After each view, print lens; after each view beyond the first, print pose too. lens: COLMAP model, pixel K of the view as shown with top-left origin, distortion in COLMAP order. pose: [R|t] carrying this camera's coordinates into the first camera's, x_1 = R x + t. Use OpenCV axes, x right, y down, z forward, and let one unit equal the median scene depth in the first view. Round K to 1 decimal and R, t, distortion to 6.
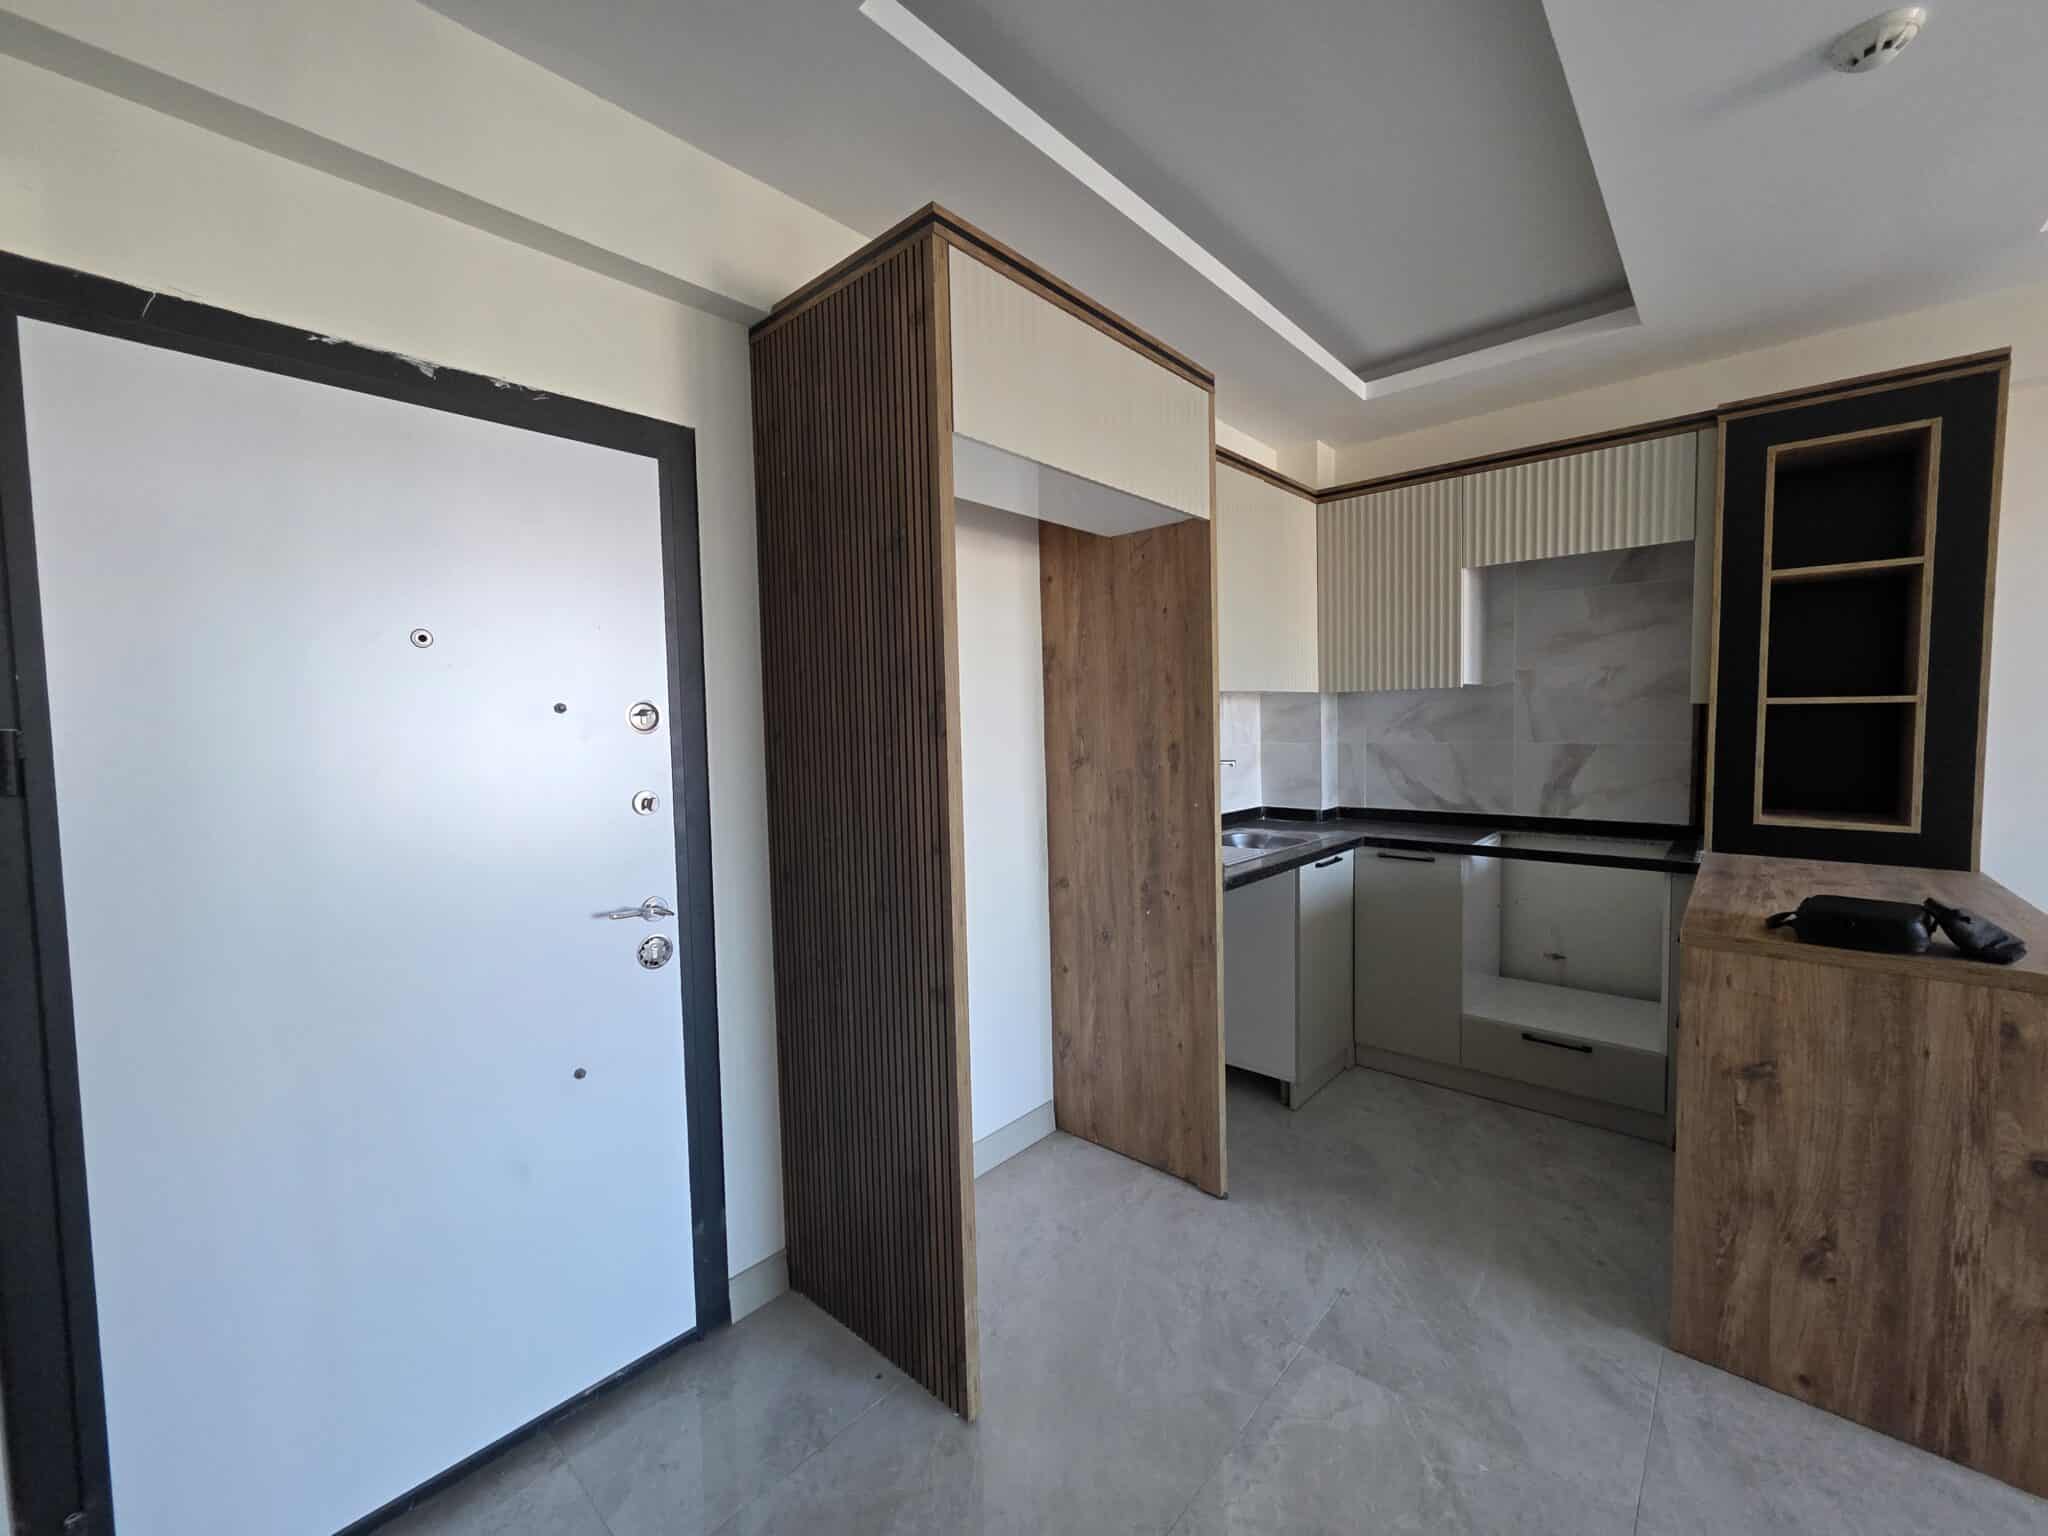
lens RADIAL K [[816.0, 0, 1029.5], [0, 816.0, 762.8], [0, 0, 1]] dist [0.000767, -0.000063]
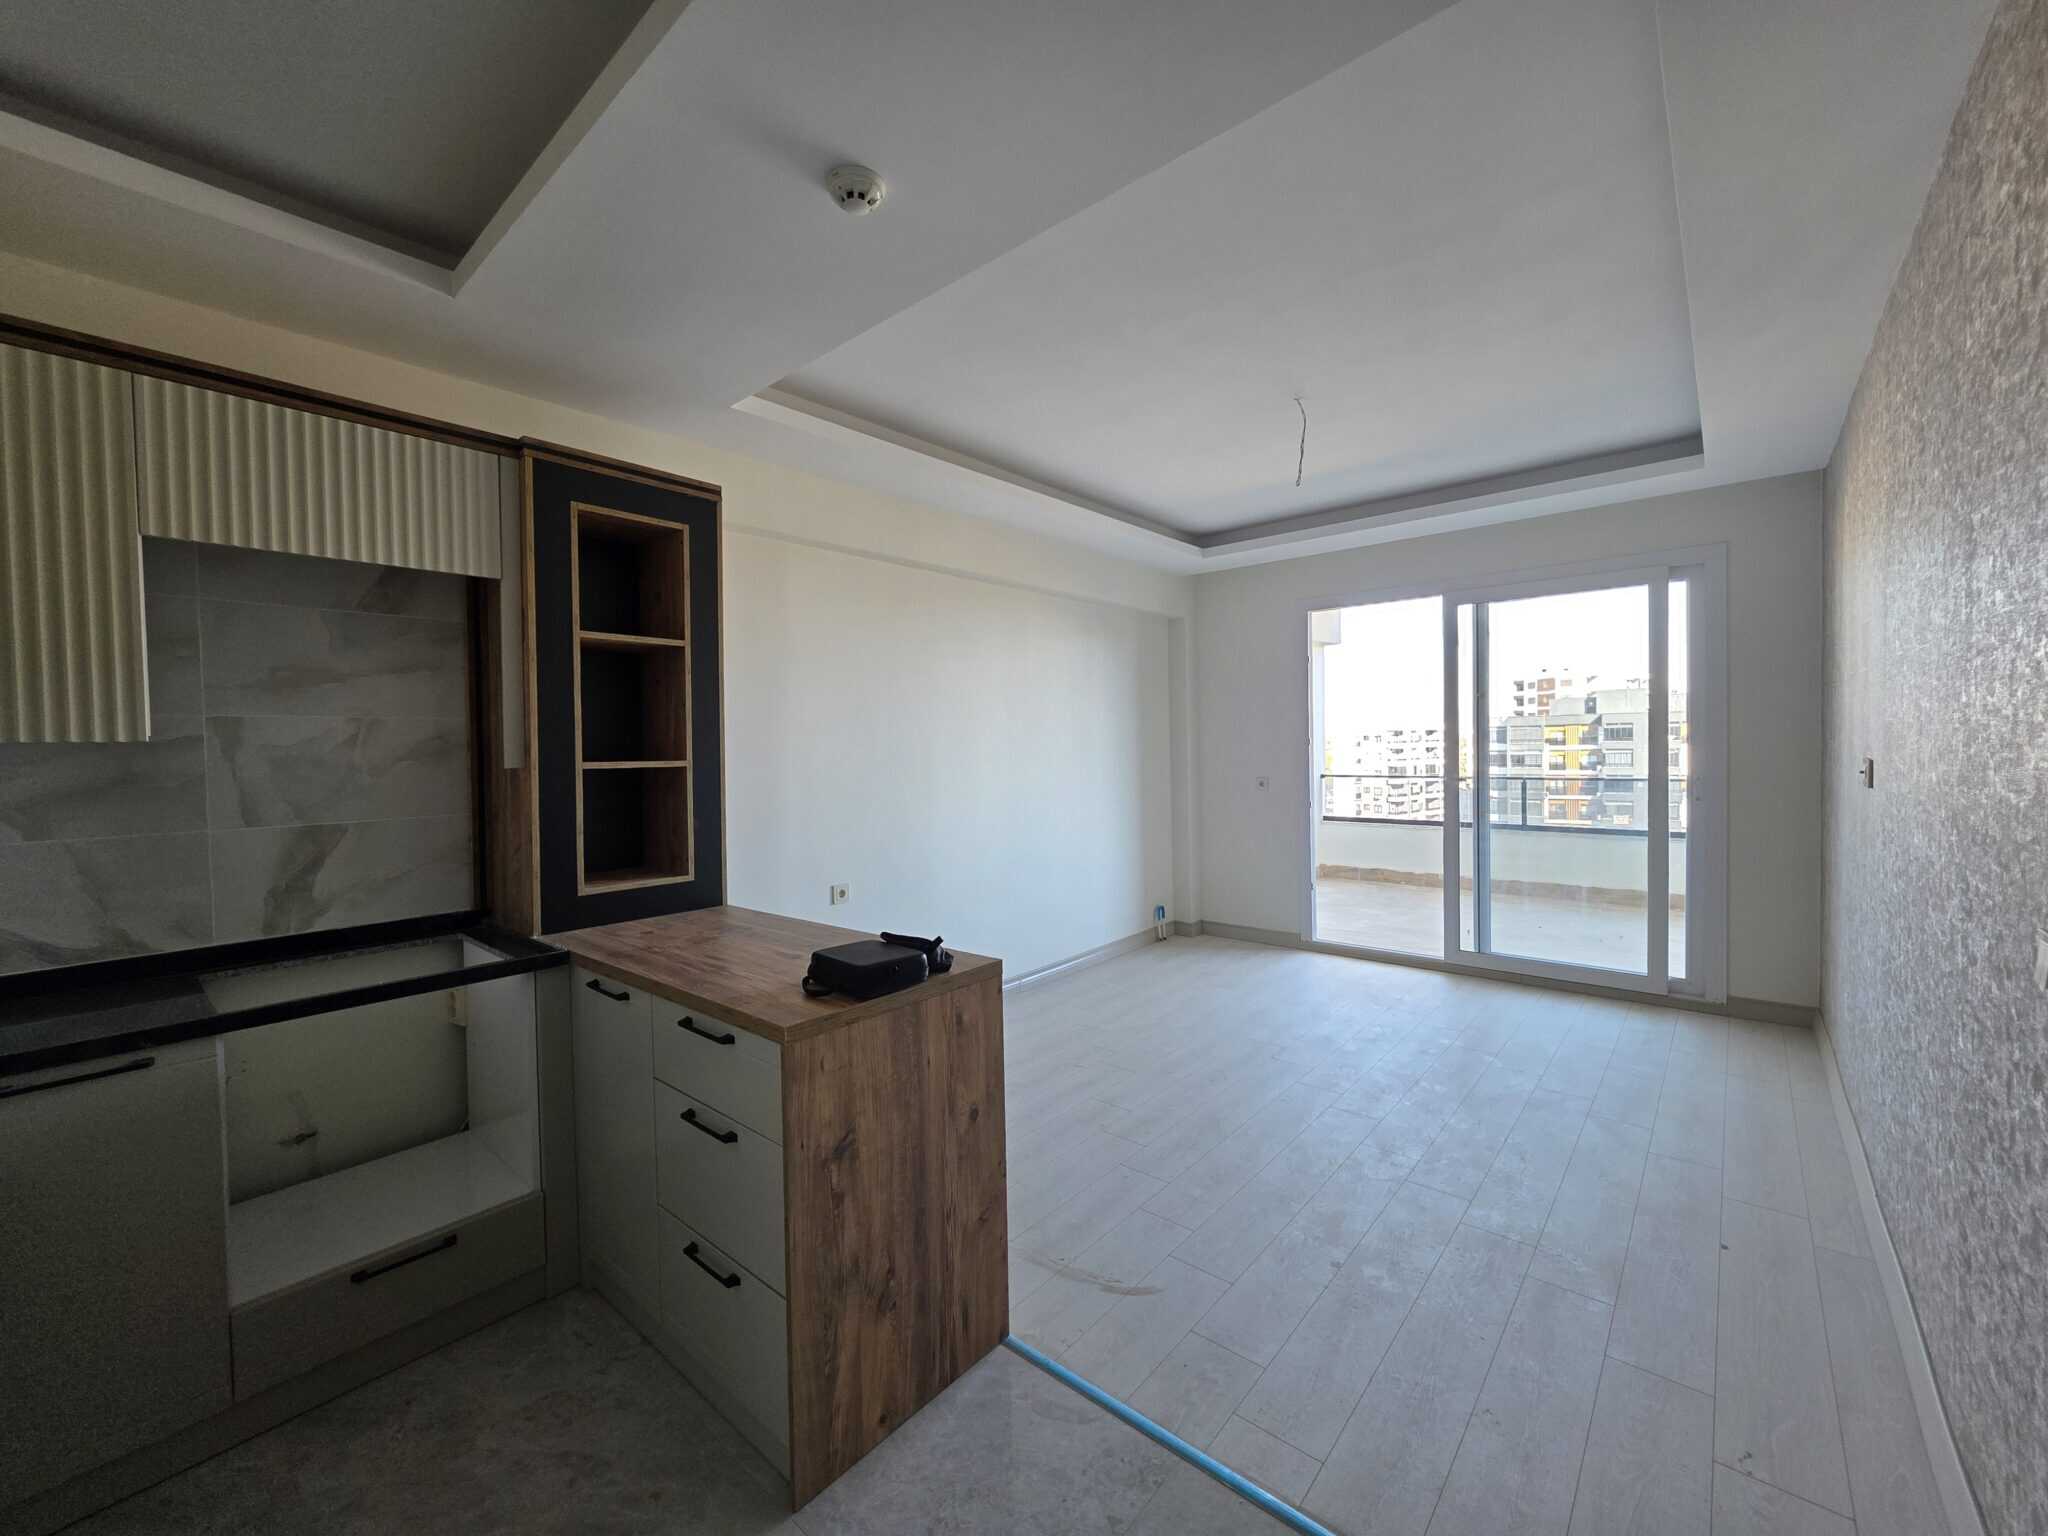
lens RADIAL K [[816.0, 0, 1029.5], [0, 816.0, 762.8], [0, 0, 1]] dist [0.000767, -0.000063]
pose [[-0.015753, -0.001594, 0.999875, -0.091362], [0.071533, 0.997435, 0.002717, -0.066546], [-0.997314, 0.071567, -0.015599, 0.742733]]
